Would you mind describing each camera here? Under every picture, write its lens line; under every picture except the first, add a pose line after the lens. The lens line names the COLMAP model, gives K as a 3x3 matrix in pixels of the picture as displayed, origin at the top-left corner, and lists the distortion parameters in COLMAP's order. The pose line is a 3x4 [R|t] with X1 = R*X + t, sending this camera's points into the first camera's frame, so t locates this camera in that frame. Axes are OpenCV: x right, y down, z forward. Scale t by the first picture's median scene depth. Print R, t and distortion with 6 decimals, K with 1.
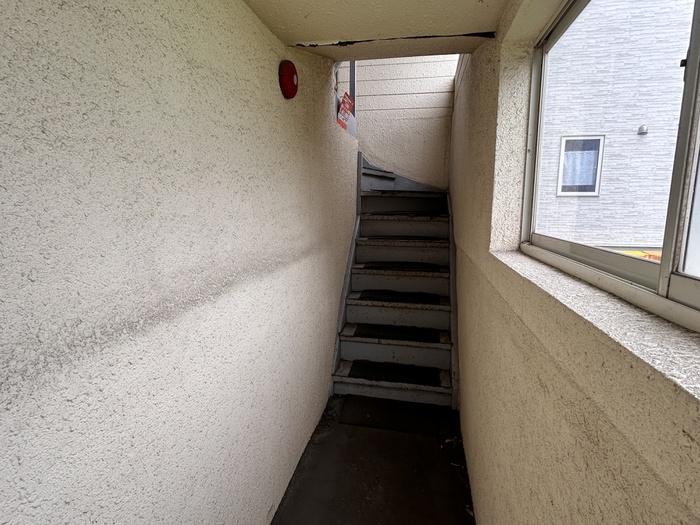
lens RADIAL K [[372.4, 0, 349.8], [0, 372.4, 261.0], [0, 0, 1]] dist [-0.005309, 0.002411]
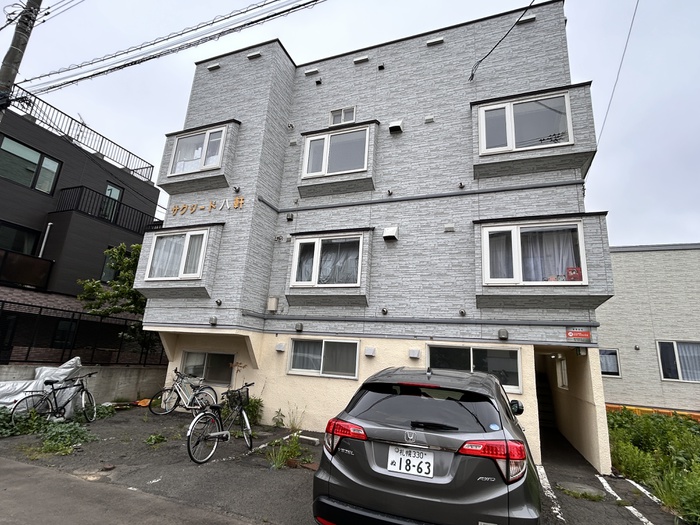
lens RADIAL K [[372.4, 0, 350.7], [0, 372.4, 262.3], [0, 0, 1]] dist [-0.005309, 0.002411]
pose [[0.981405, 0.008952, -0.191741, -0.410479], [-0.086639, 0.912027, -0.400875, 0.193856], [0.171284, 0.410033, 0.895843, -1.353554]]
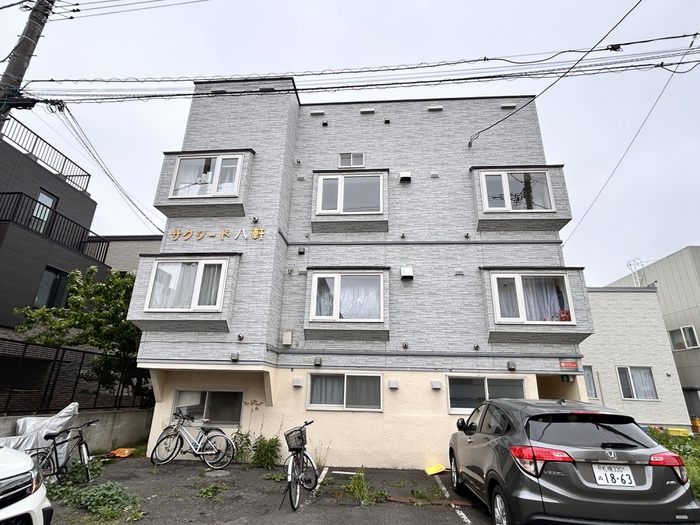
lens RADIAL K [[372.4, 0, 348.0], [0, 372.4, 261.9], [0, 0, 1]] dist [-0.005309, 0.002411]
pose [[0.994392, 0.053262, 0.091361, -1.366635], [-0.003320, 0.879205, -0.476433, 0.228355], [-0.105701, 0.473458, 0.874451, -1.551512]]
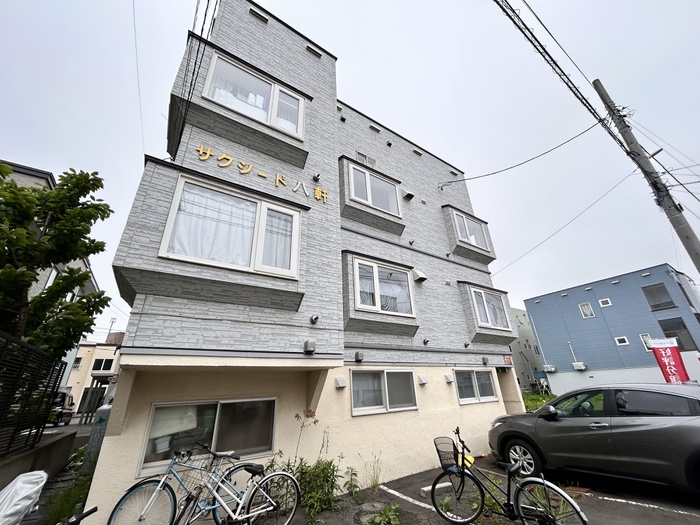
lens RADIAL K [[283.3, 0, 351.3], [0, 283.3, 262.5], [0, 0, 1]] dist [-0.003887, 0.000226]
pose [[0.716781, 0.254623, 0.649148, -2.665783], [0.154681, 0.849691, -0.504081, -0.036270], [-0.679926, 0.461727, 0.569657, -0.064749]]
